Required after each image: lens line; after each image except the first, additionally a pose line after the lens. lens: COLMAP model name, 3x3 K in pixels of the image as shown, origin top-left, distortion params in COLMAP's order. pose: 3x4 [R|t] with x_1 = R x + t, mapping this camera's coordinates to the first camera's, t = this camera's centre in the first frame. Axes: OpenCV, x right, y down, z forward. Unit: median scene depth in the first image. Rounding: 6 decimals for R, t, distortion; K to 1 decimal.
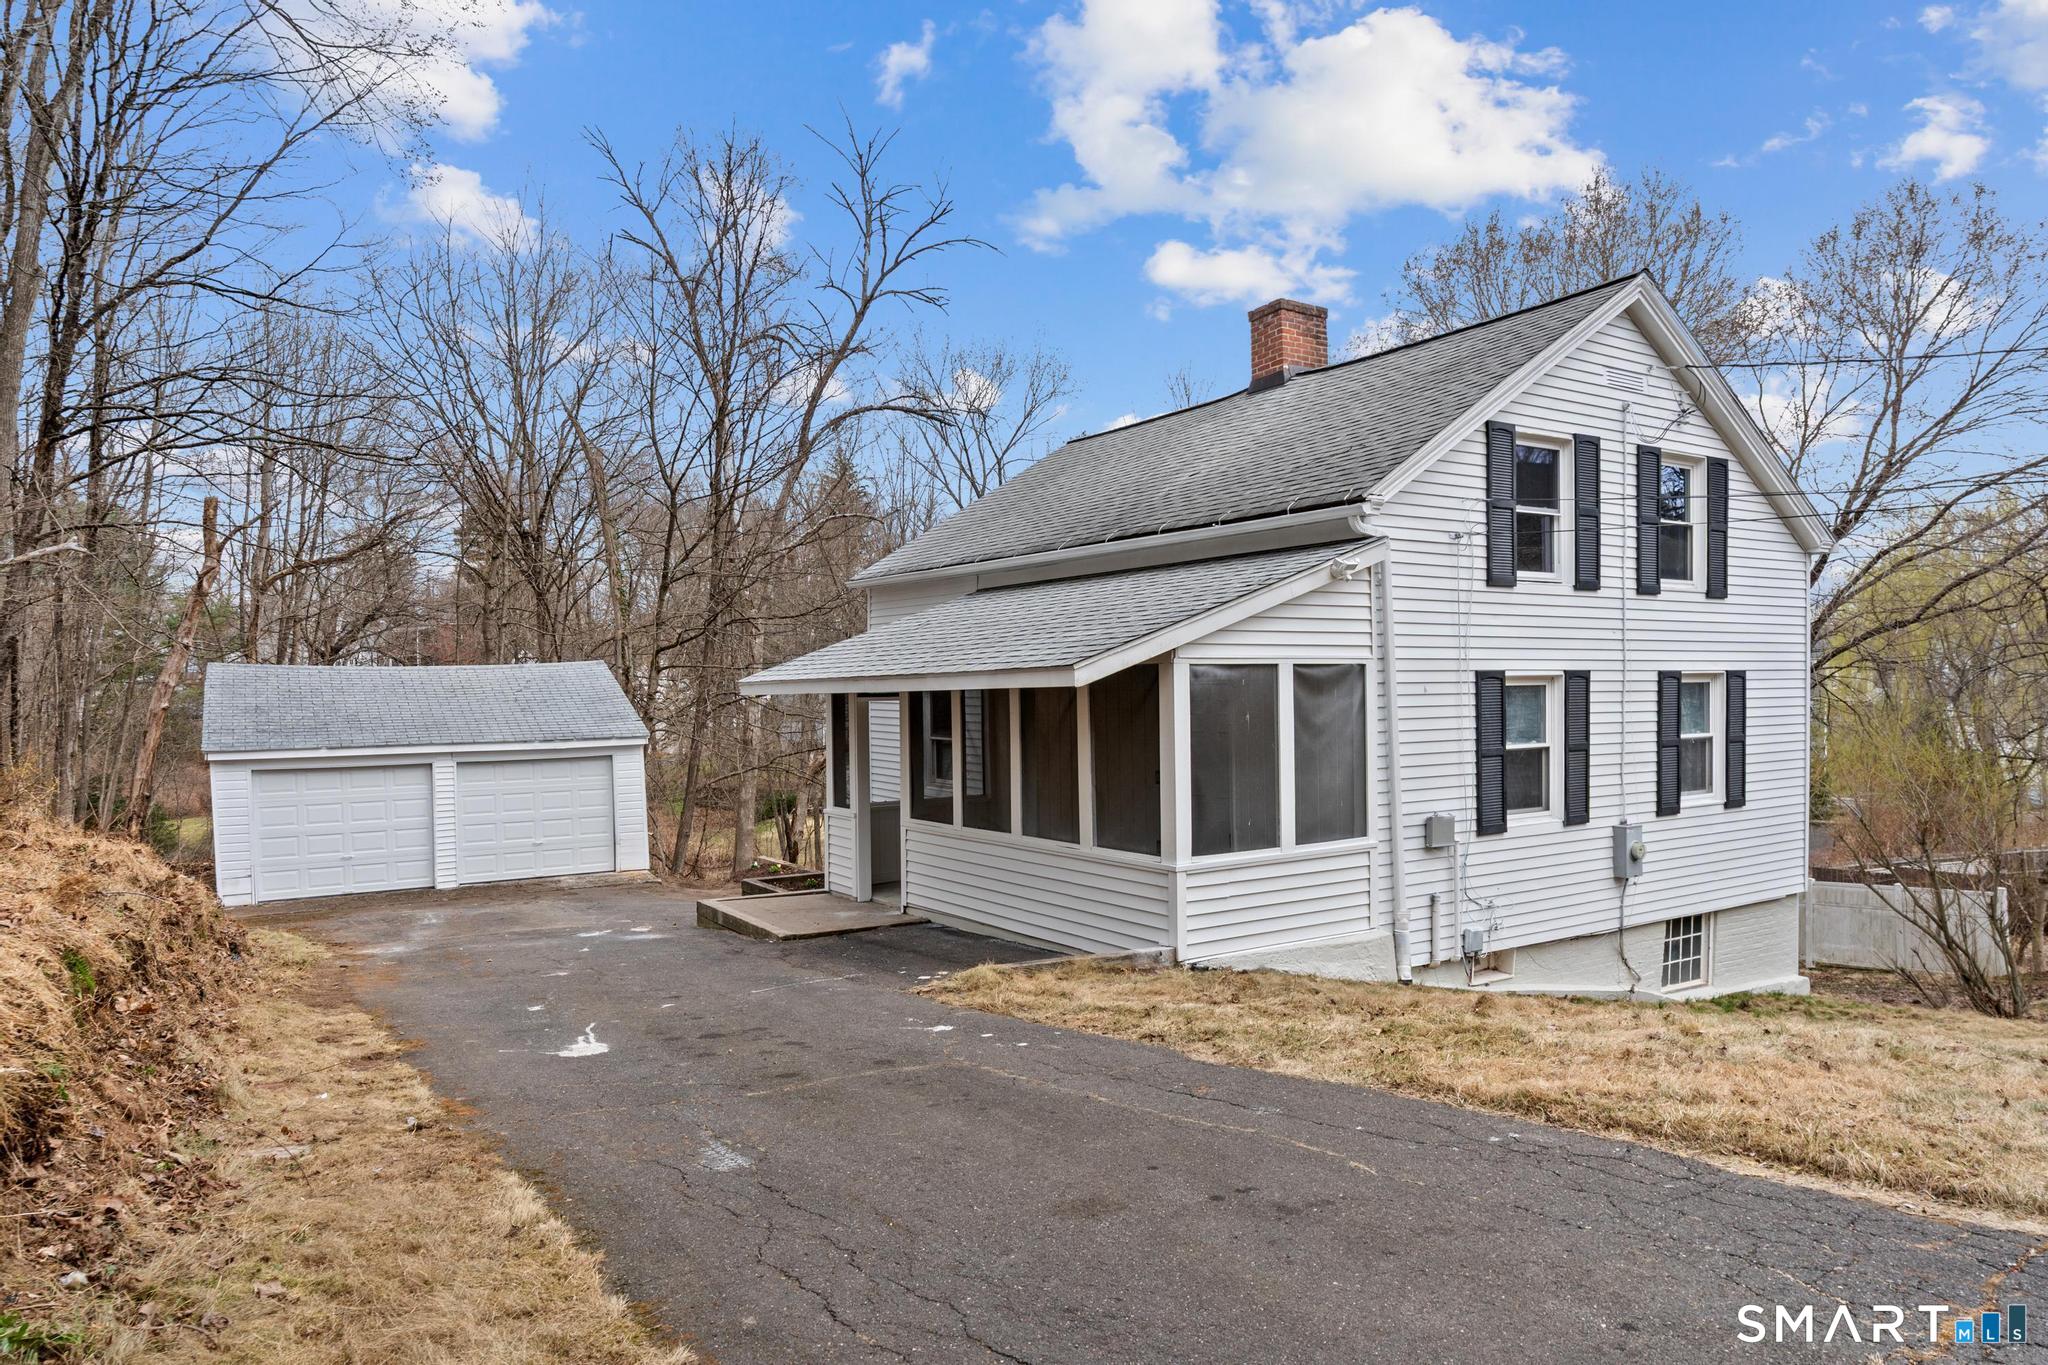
lens RADIAL K [[1279.8, 0, 1024.8], [0, 1279.8, 696.7], [0, 0, 1]] dist [0.005488, 0.000655]
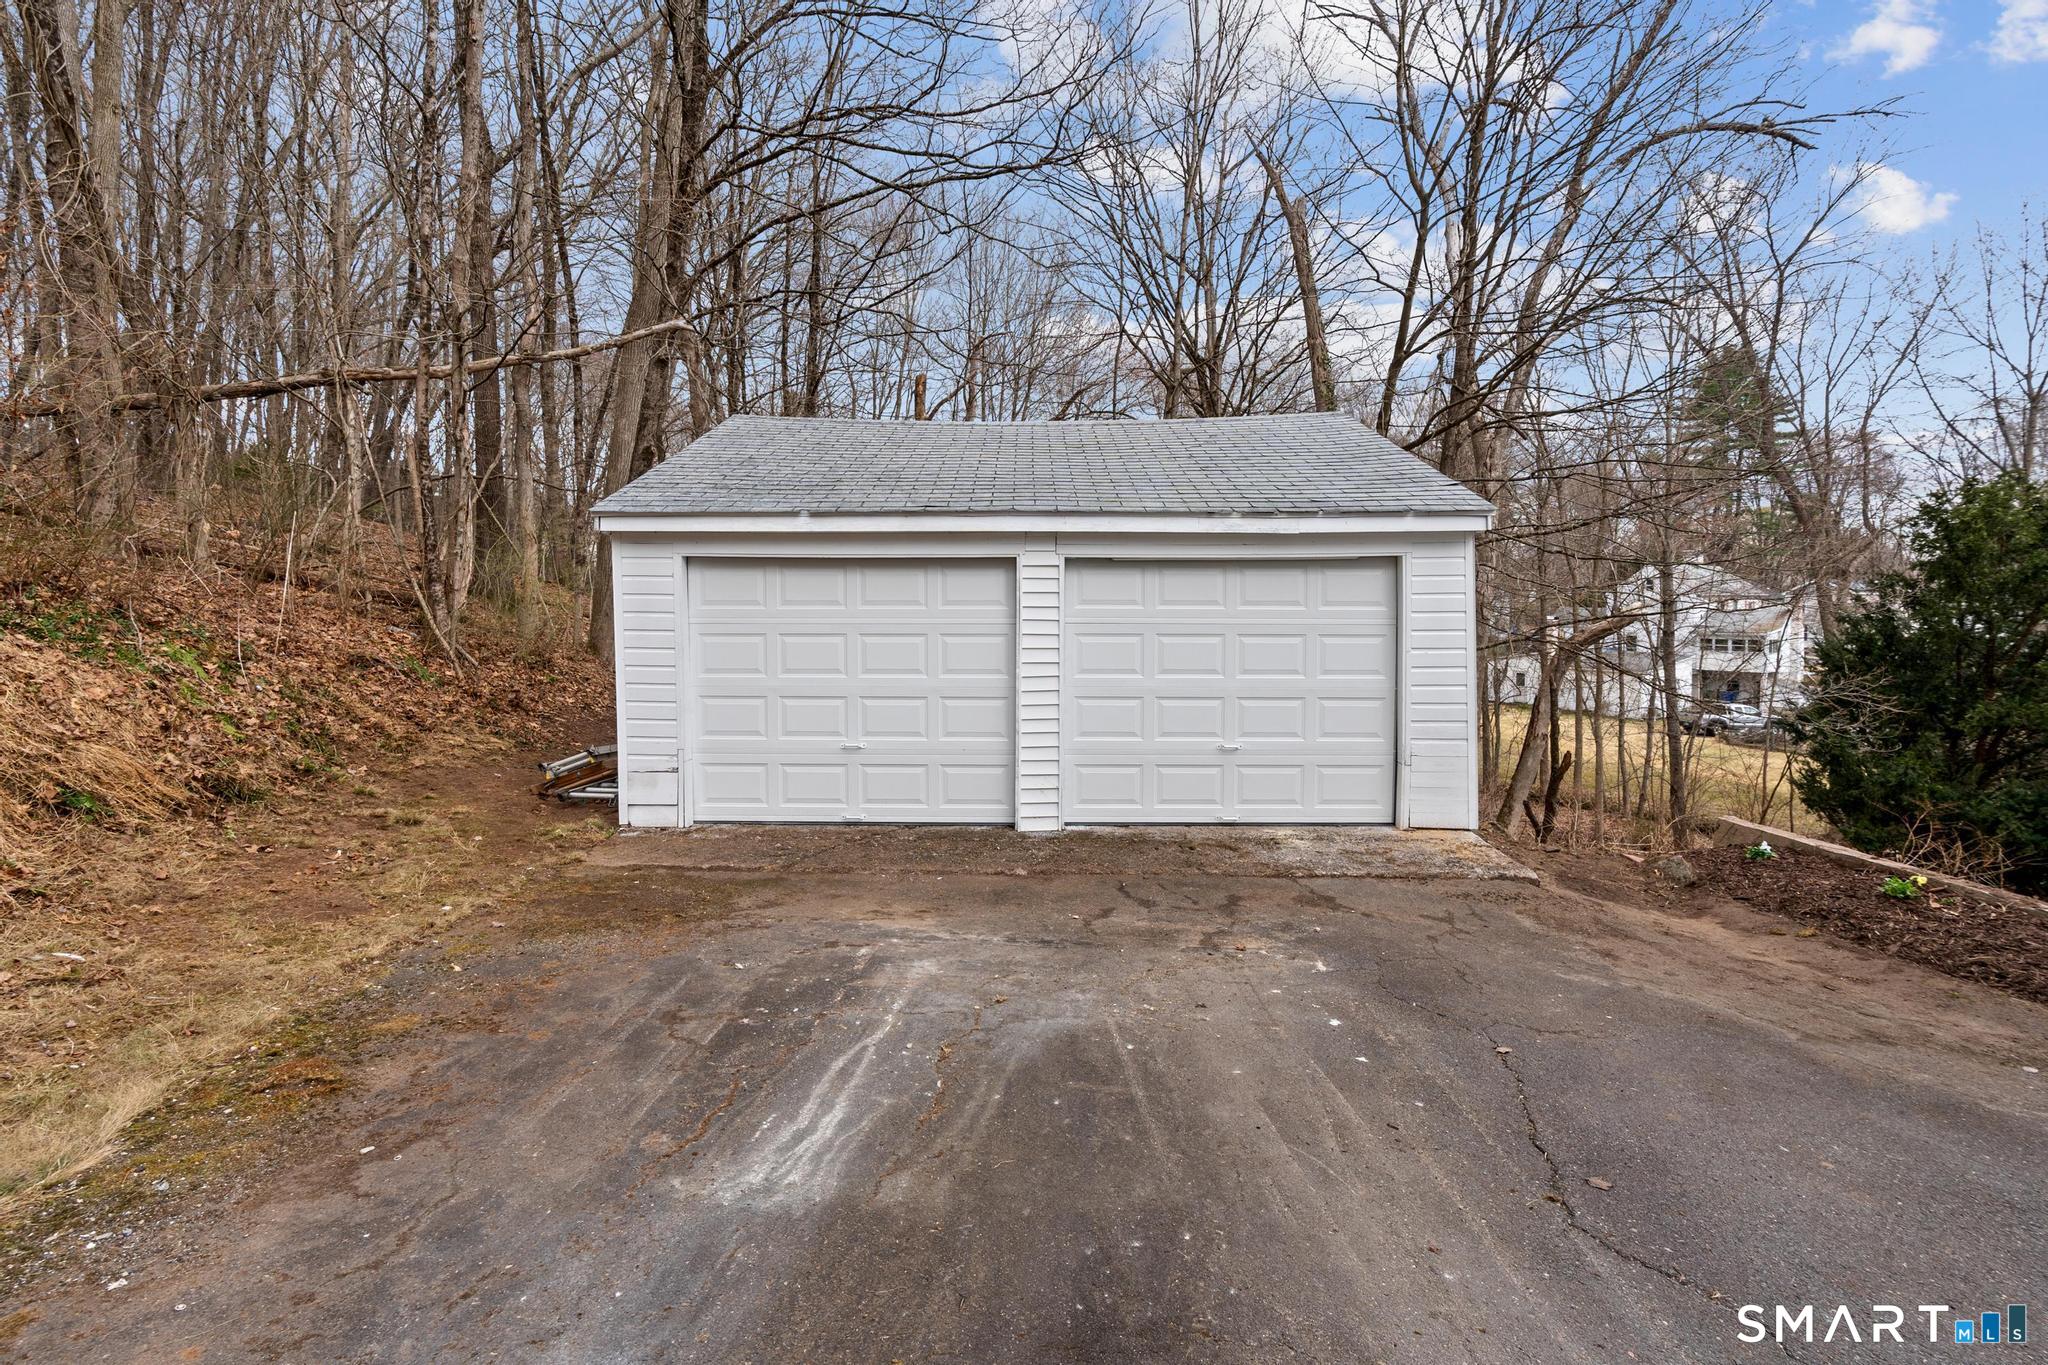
lens RADIAL K [[937.8, 0, 1009.9], [0, 937.8, 647.6], [0, 0, 1]] dist [-0.001178, 0.000635]
pose [[0.849702, 0.039658, -0.525769, -0.459707], [-0.020210, 0.998884, 0.042683, 0.112131], [0.526875, -0.025642, 0.849556, 1.143661]]
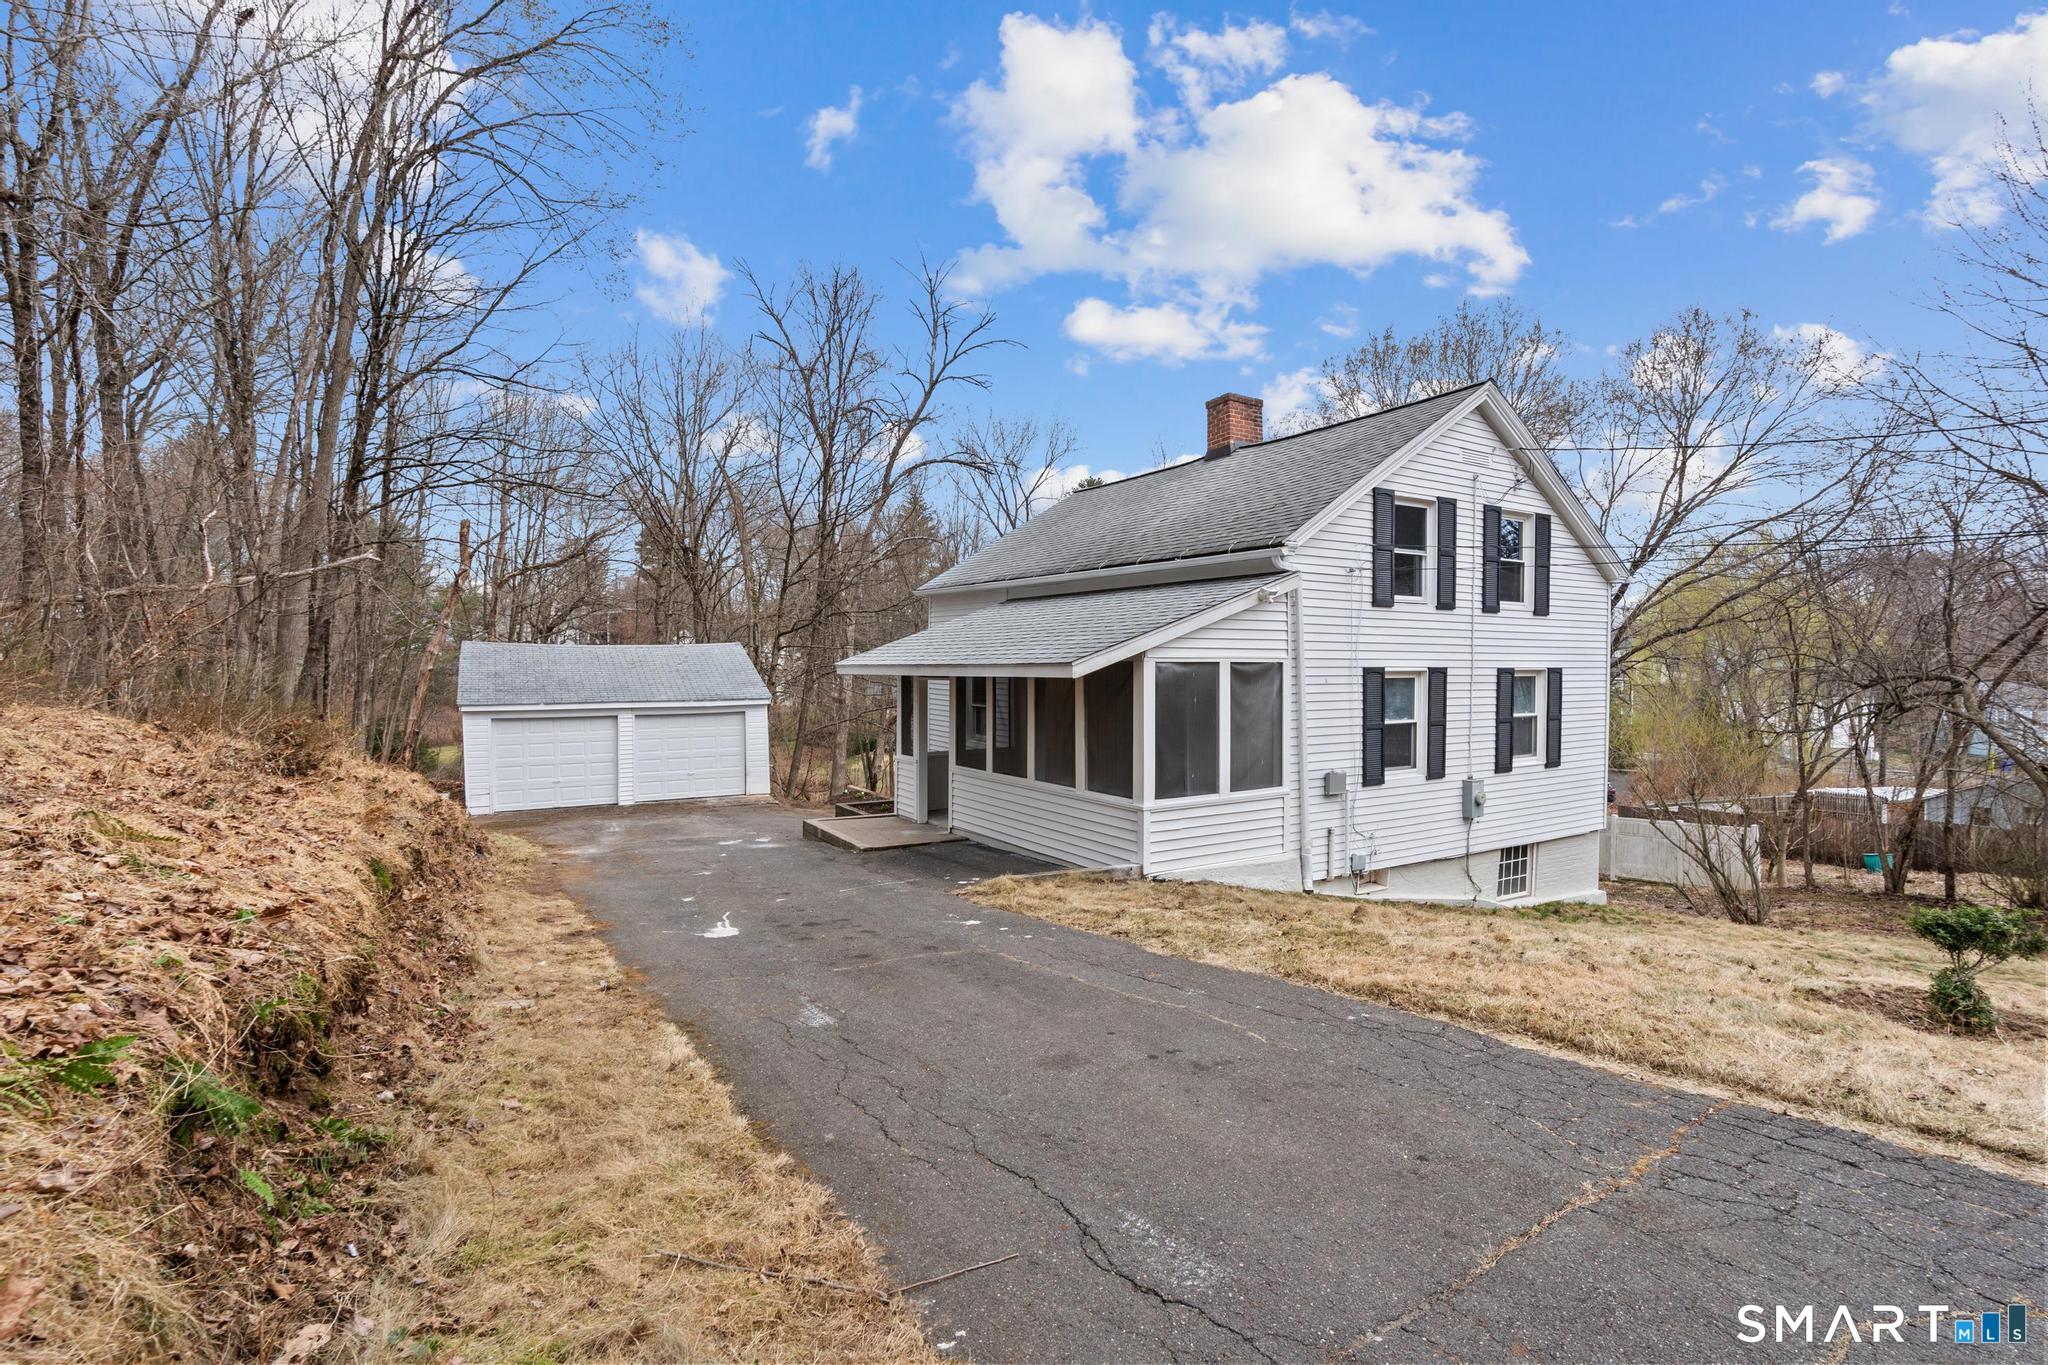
lens RADIAL K [[932.9, 0, 1023.0], [0, 932.9, 661.0], [0, 0, 1]] dist [-0.001908, 0.000182]
pose [[0.999613, 0.015580, -0.023035, 0.005459], [-0.015725, 0.999858, -0.006097, -0.013022], [0.022937, 0.006457, 0.999716, -0.016707]]
